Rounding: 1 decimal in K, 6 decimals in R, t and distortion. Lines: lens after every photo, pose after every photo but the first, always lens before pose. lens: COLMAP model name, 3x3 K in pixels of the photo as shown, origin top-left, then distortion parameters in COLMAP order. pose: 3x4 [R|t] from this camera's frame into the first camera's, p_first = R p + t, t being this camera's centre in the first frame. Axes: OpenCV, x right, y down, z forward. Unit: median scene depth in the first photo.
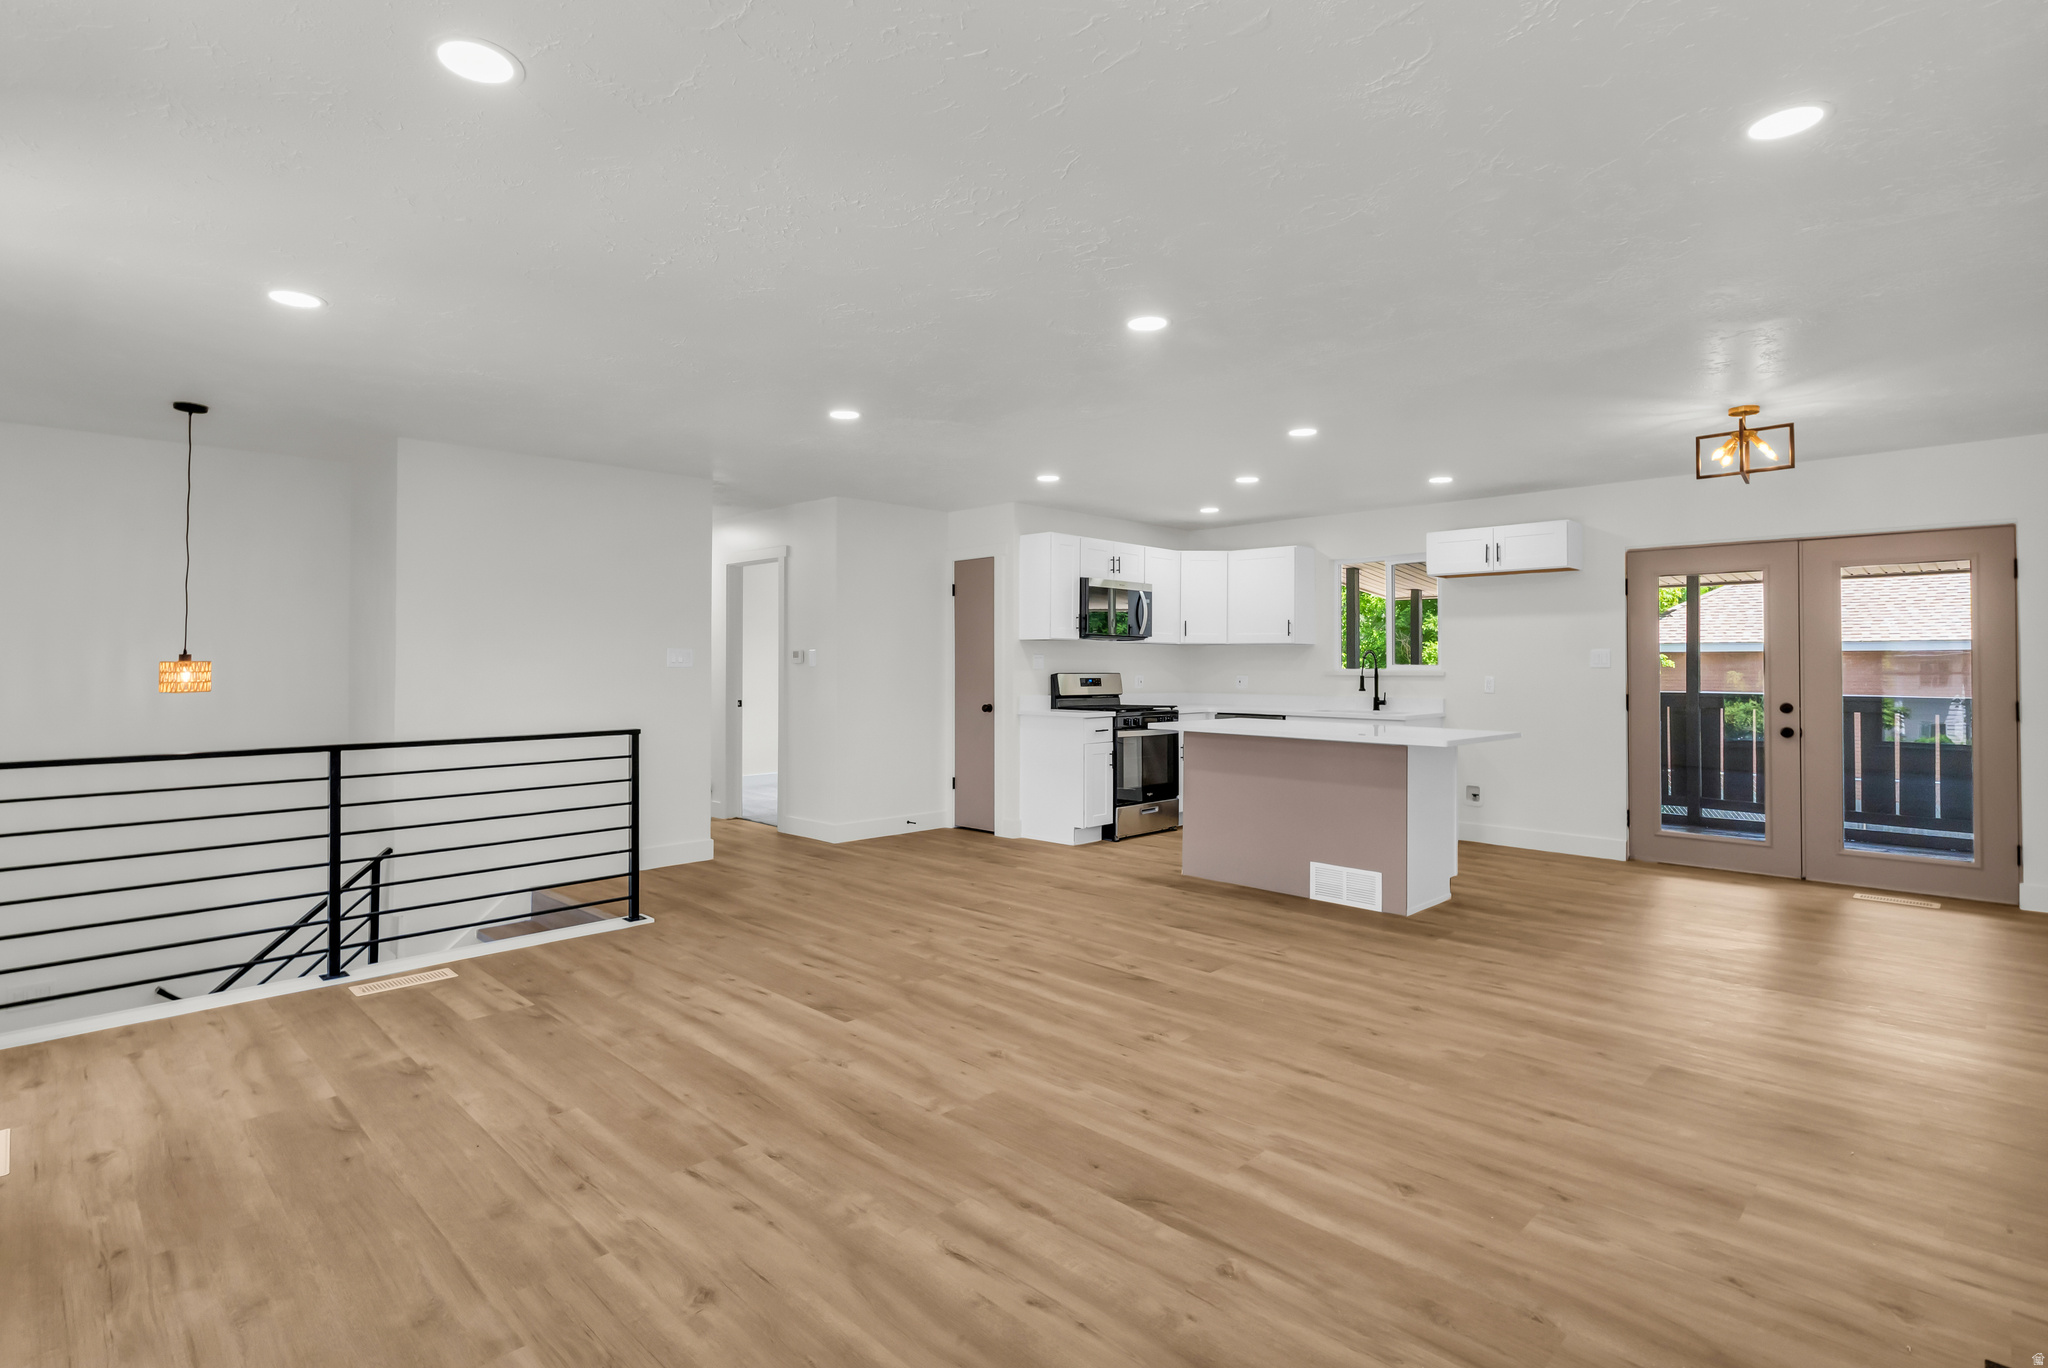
lens RADIAL K [[1002.5, 0, 1025.5], [0, 1002.5, 654.5], [0, 0, 1]] dist [0.002015, -0.000095]
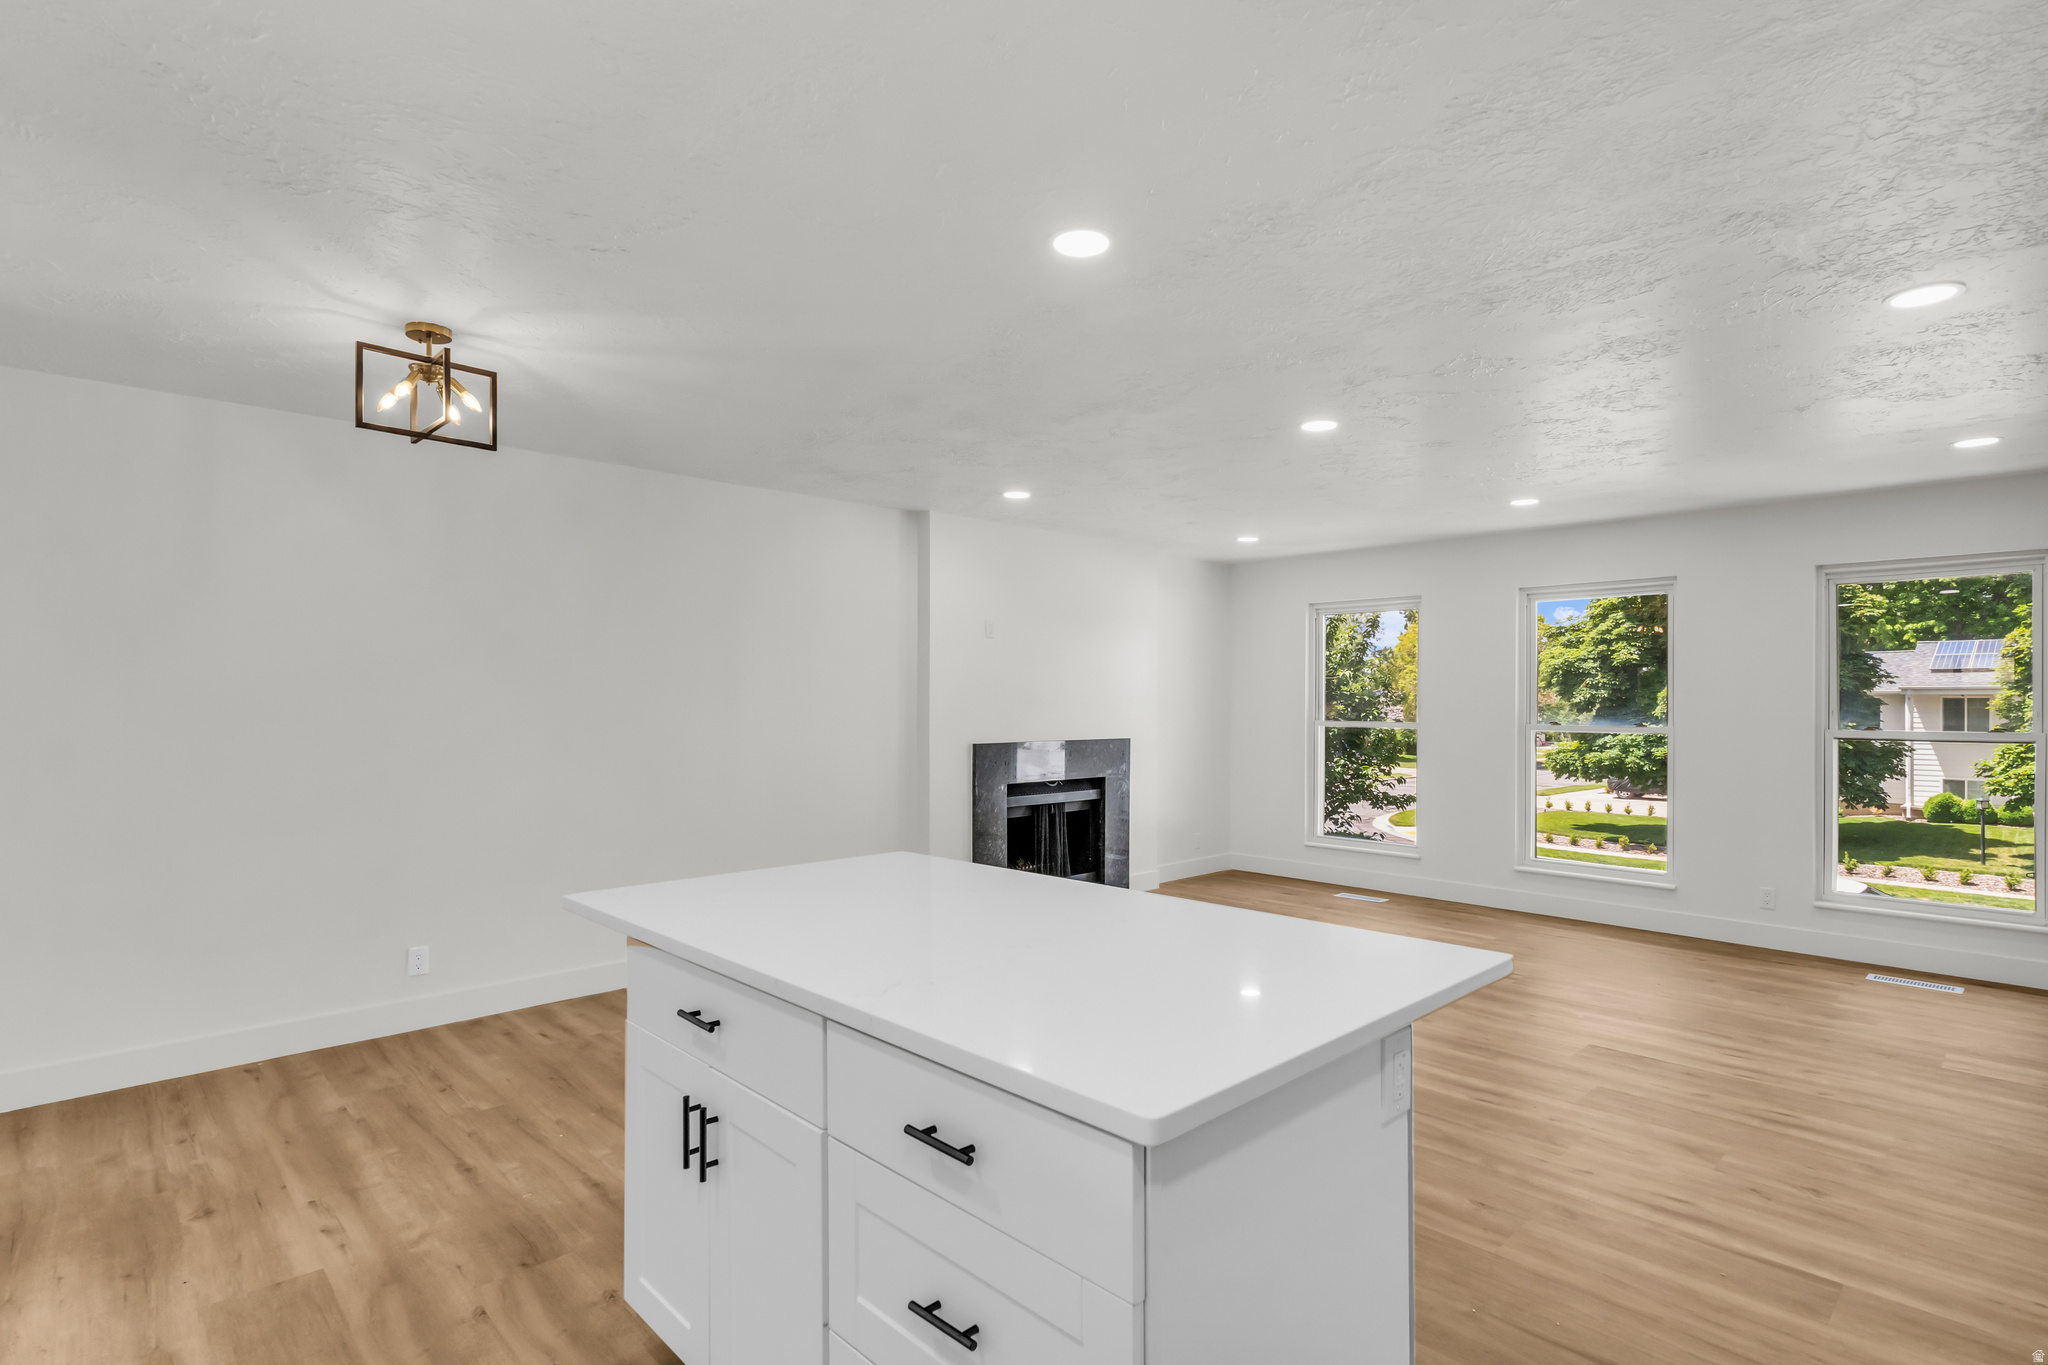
lens RADIAL K [[1004.8, 0, 1028.0], [0, 1004.8, 700.9], [0, 0, 1]] dist [0.004285, -0.000087]
pose [[-0.999547, -0.001596, 0.030063, 0.314934], [-0.001968, 0.999922, -0.012371, -0.002396], [-0.030041, -0.012425, -0.999471, 1.615451]]
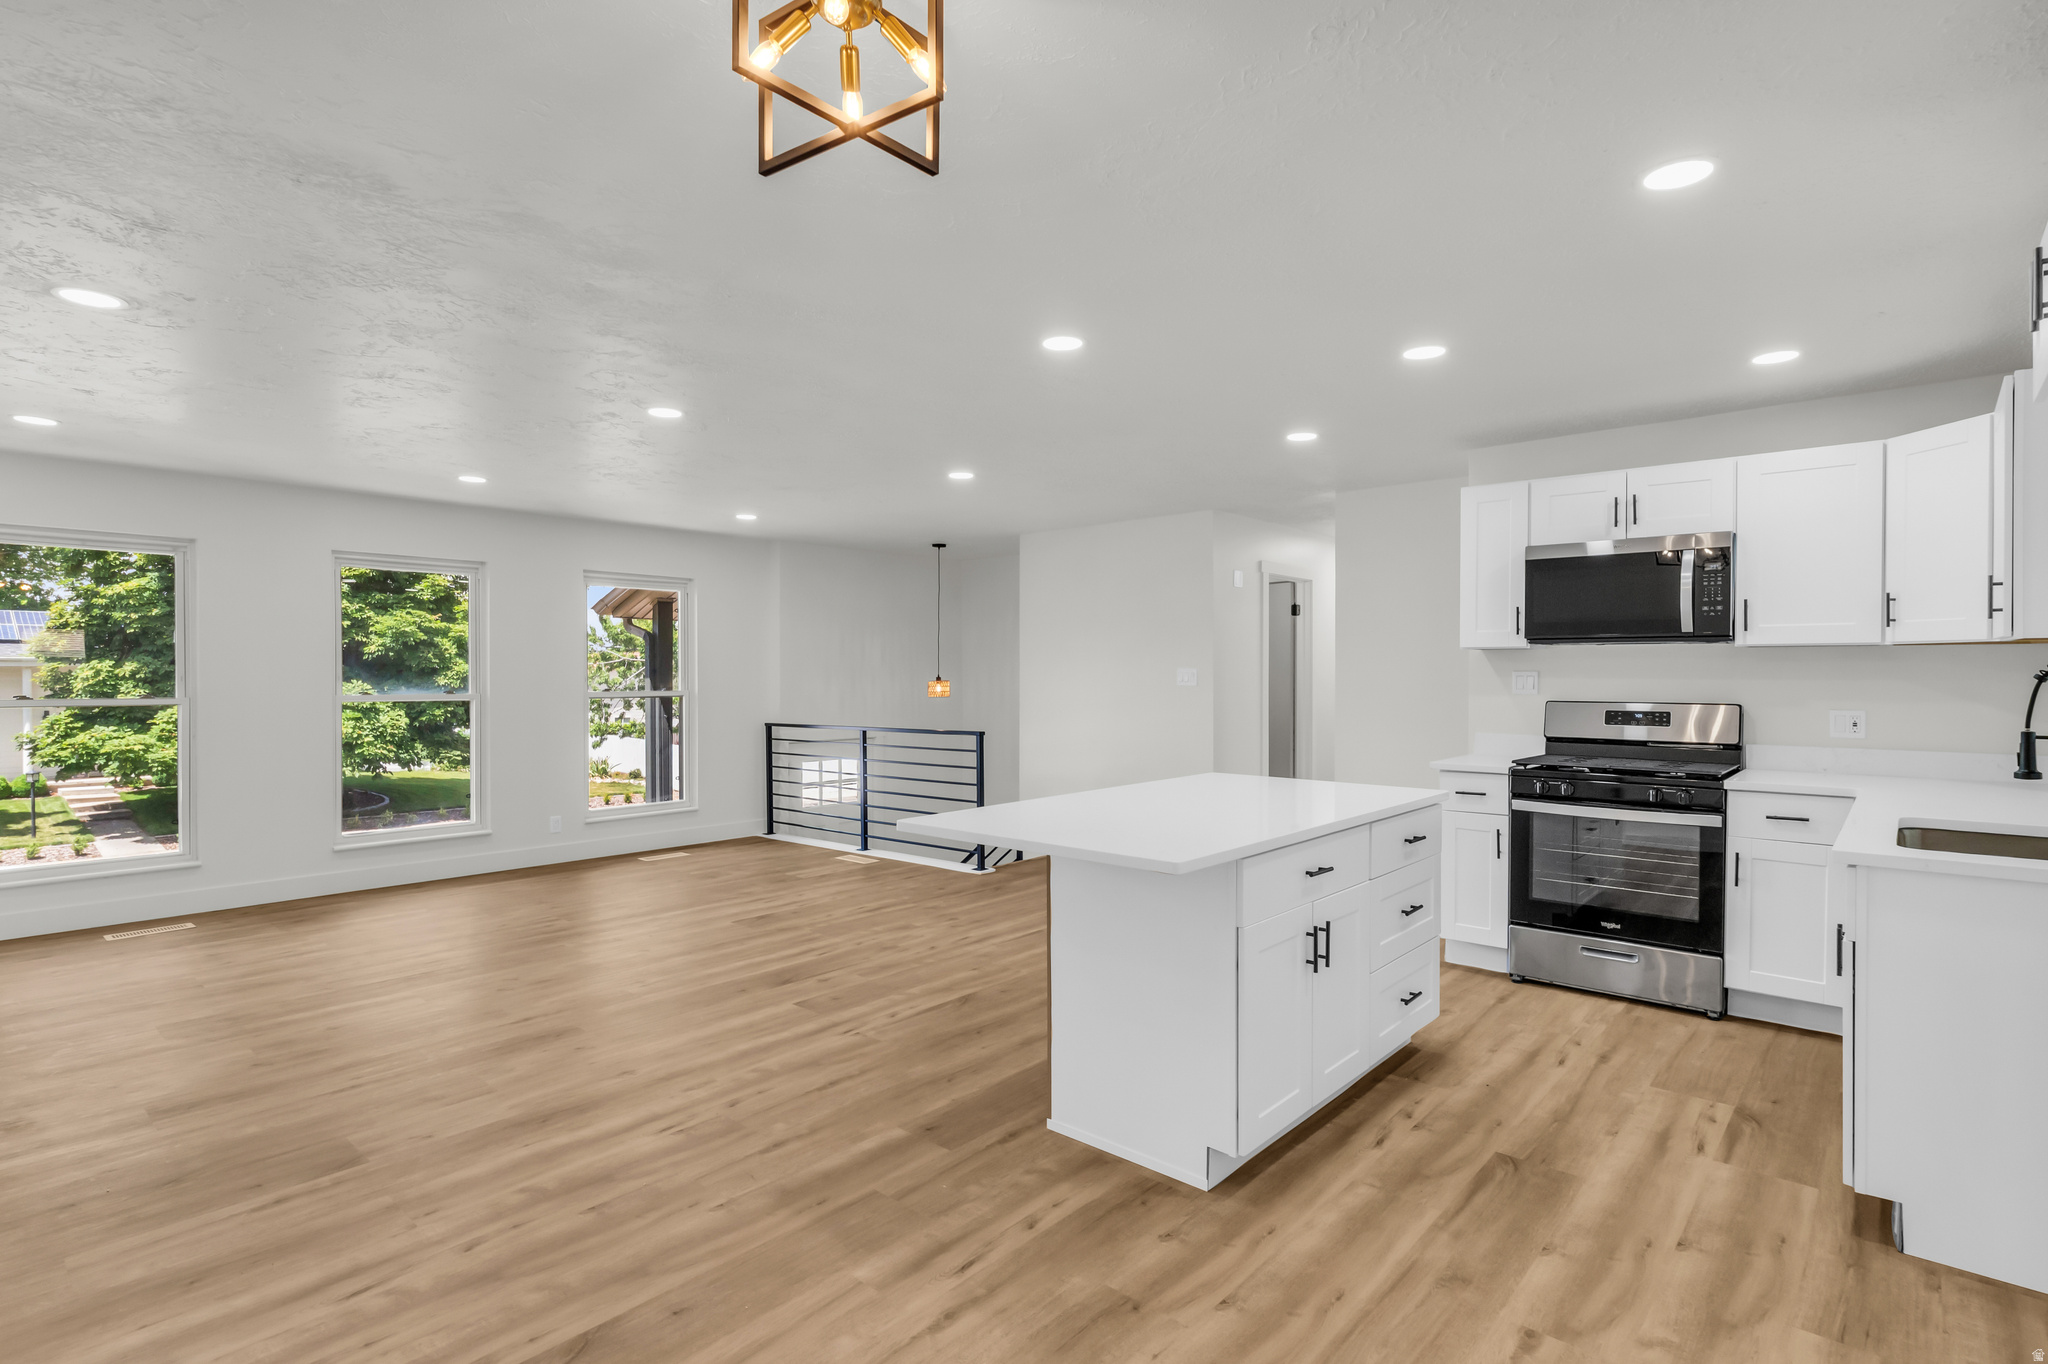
lens RADIAL K [[1012.0, 0, 1029.9], [0, 1012.0, 684.4], [0, 0, 1]] dist [0.002888, 0.000297]
pose [[0.055421, 0.010078, -0.998412, 1.039171], [0.013325, 0.999853, 0.010833, -0.004714], [0.998374, -0.013904, 0.055278, 1.032869]]
